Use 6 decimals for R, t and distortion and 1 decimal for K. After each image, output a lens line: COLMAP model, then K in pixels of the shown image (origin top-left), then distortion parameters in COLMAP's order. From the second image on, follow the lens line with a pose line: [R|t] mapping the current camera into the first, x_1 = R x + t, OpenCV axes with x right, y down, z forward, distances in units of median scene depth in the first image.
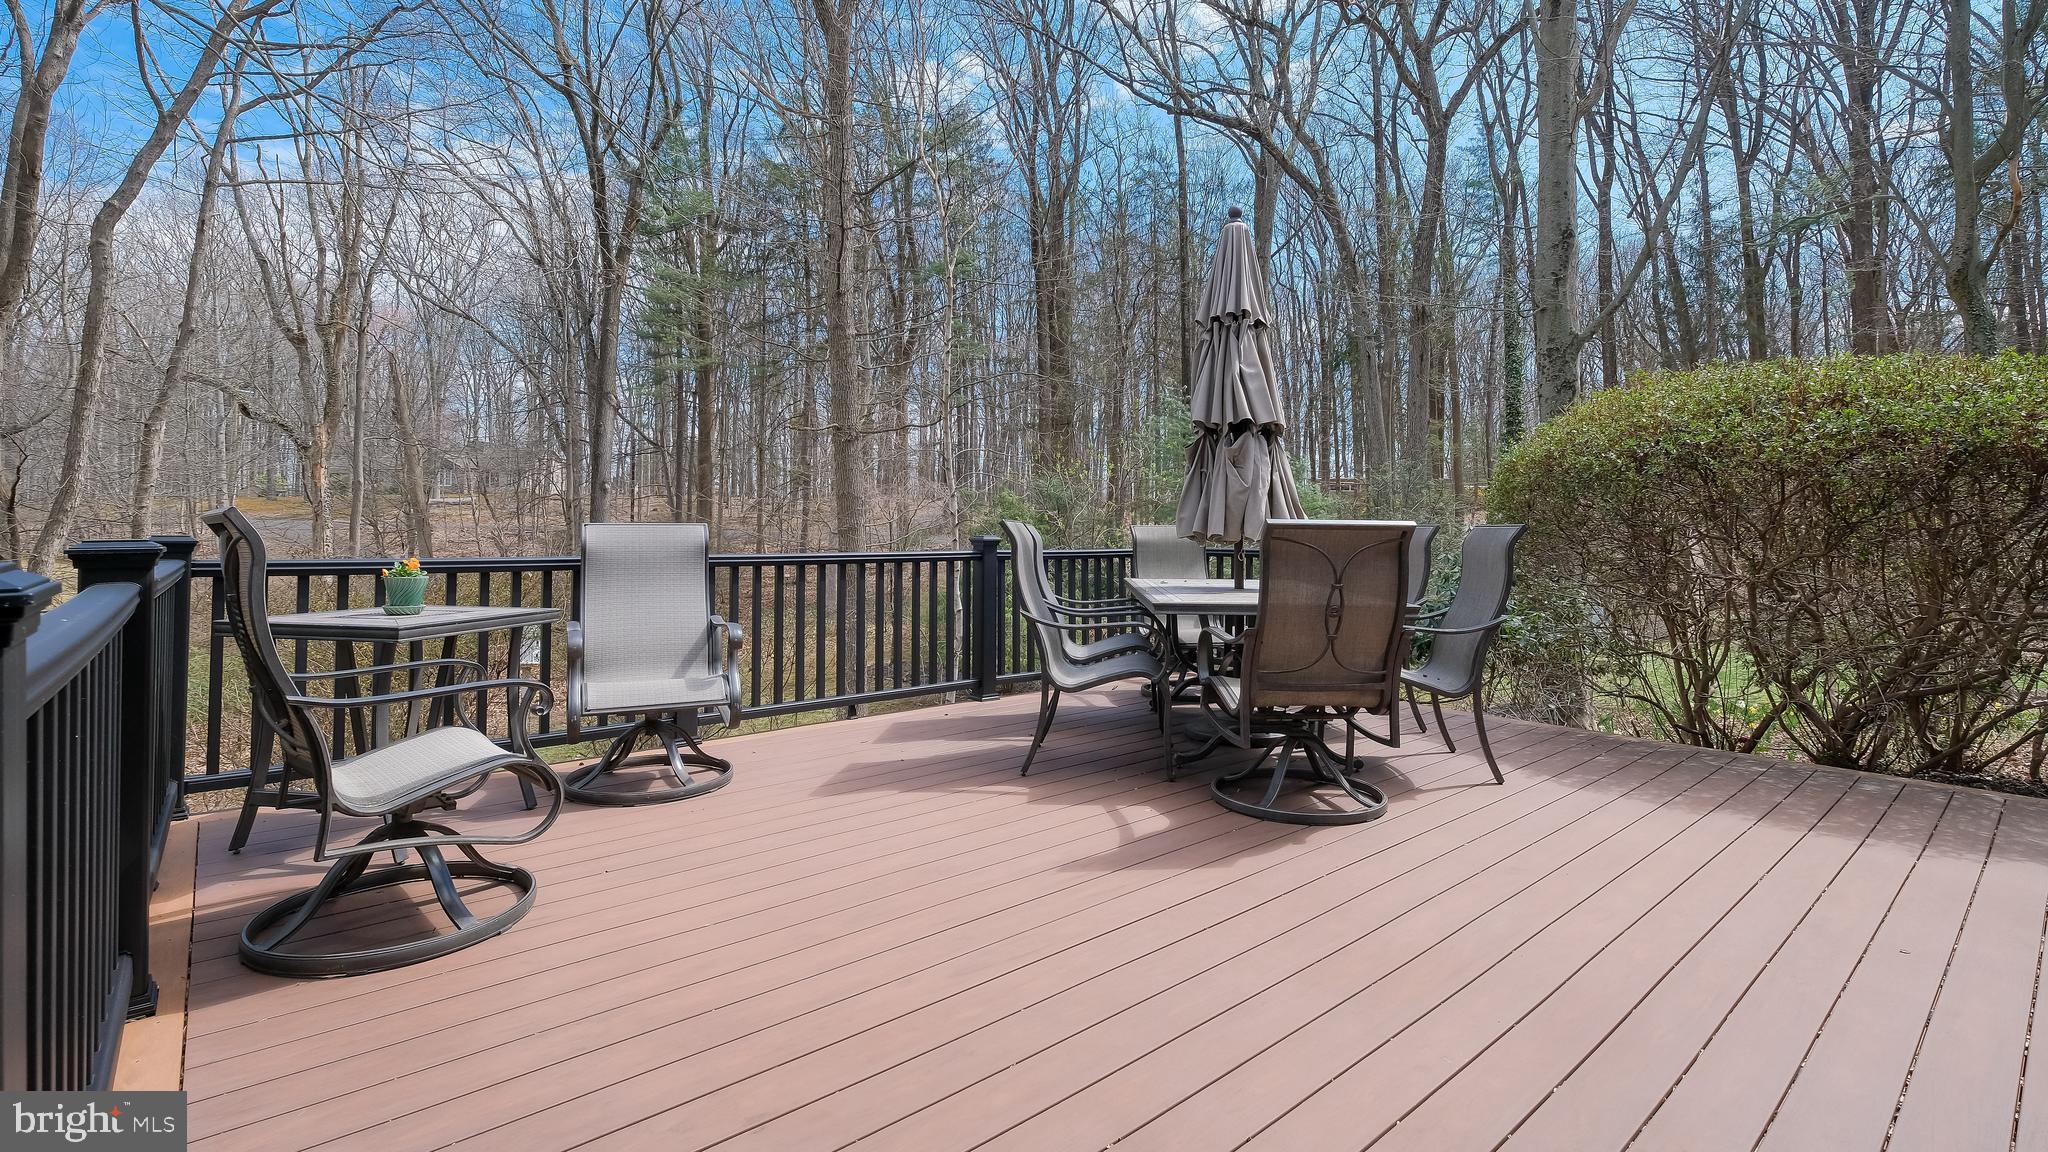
lens RADIAL K [[924.0, 0, 1024.0], [0, 924.0, 576.3], [0, 0, 1]] dist [0.000038, 0.001337]
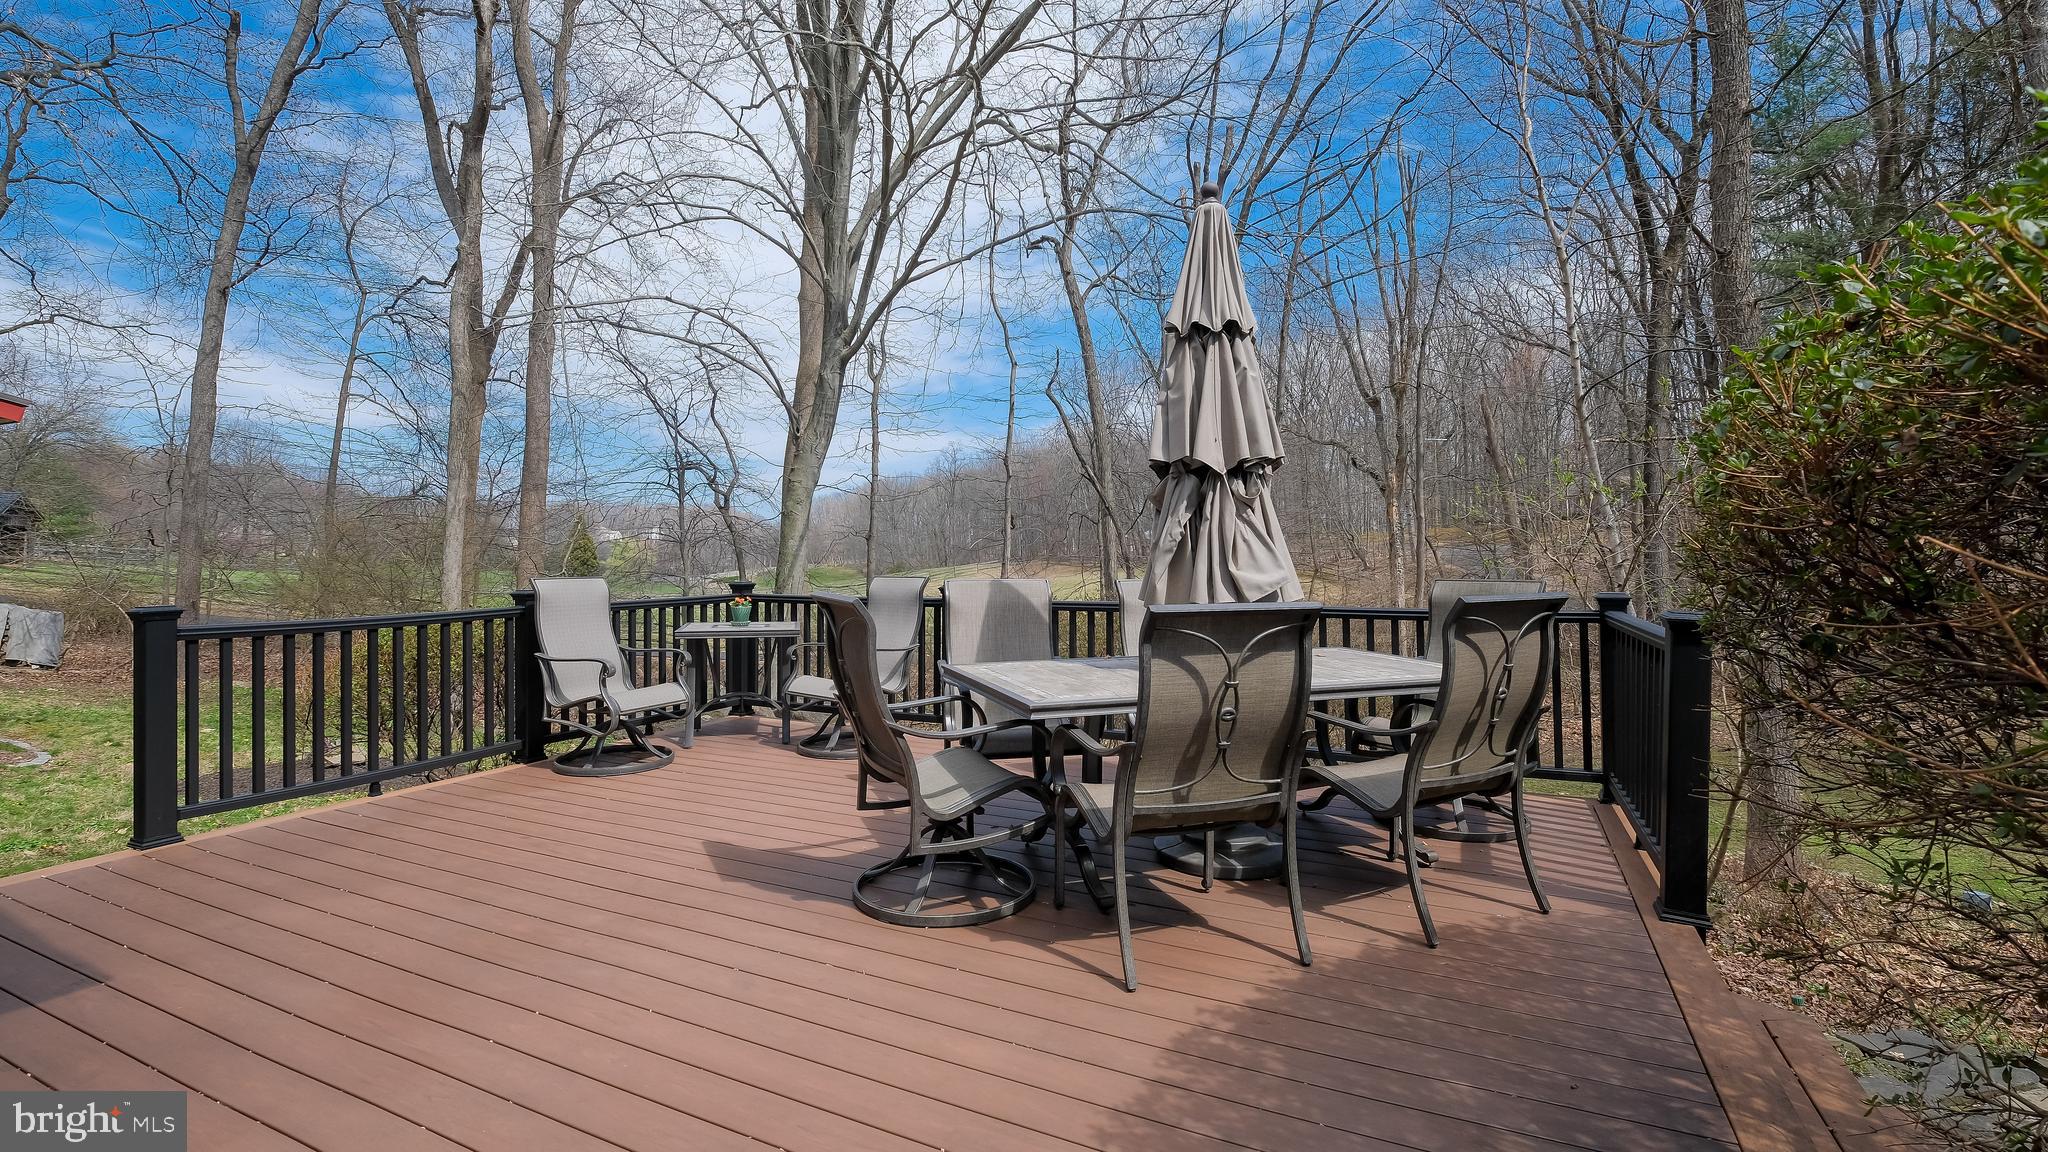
lens RADIAL K [[924.0, 0, 1019.5], [0, 924.0, 570.3], [0, 0, 1]] dist [0.000038, 0.001337]
pose [[0.404136, 0.016949, -0.914542, 1.256628], [-0.046398, 0.998921, -0.001990, -0.089620], [0.913521, 0.043237, 0.404486, 0.726538]]
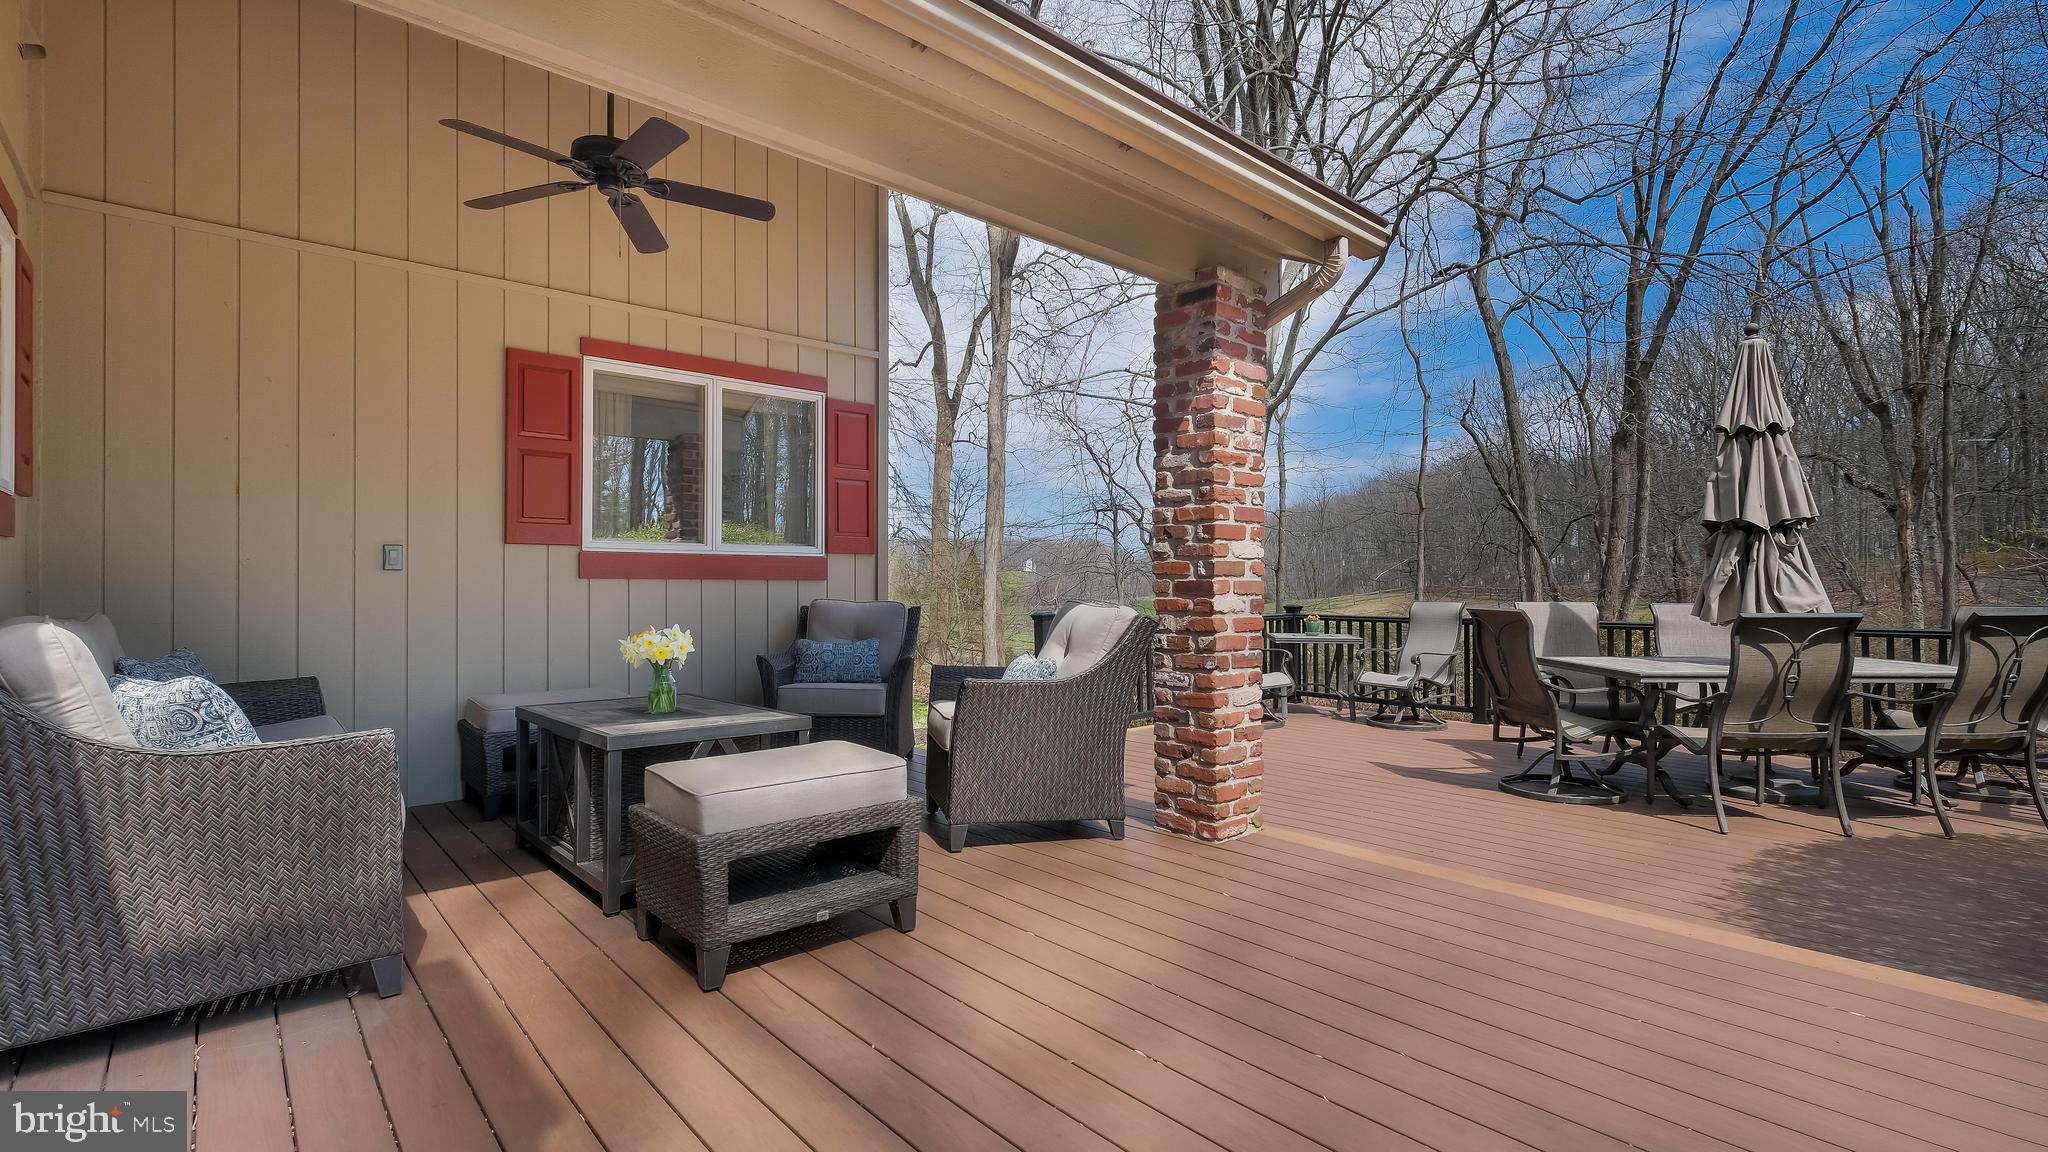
lens RADIAL K [[924.0, 0, 1025.5], [0, 924.0, 598.4], [0, 0, 1]] dist [0.000038, 0.001337]
pose [[0.040319, 0.015301, -0.999070, 1.891923], [-0.051165, 0.998603, 0.013229, -0.054008], [0.997876, 0.050584, 0.041046, 0.052404]]
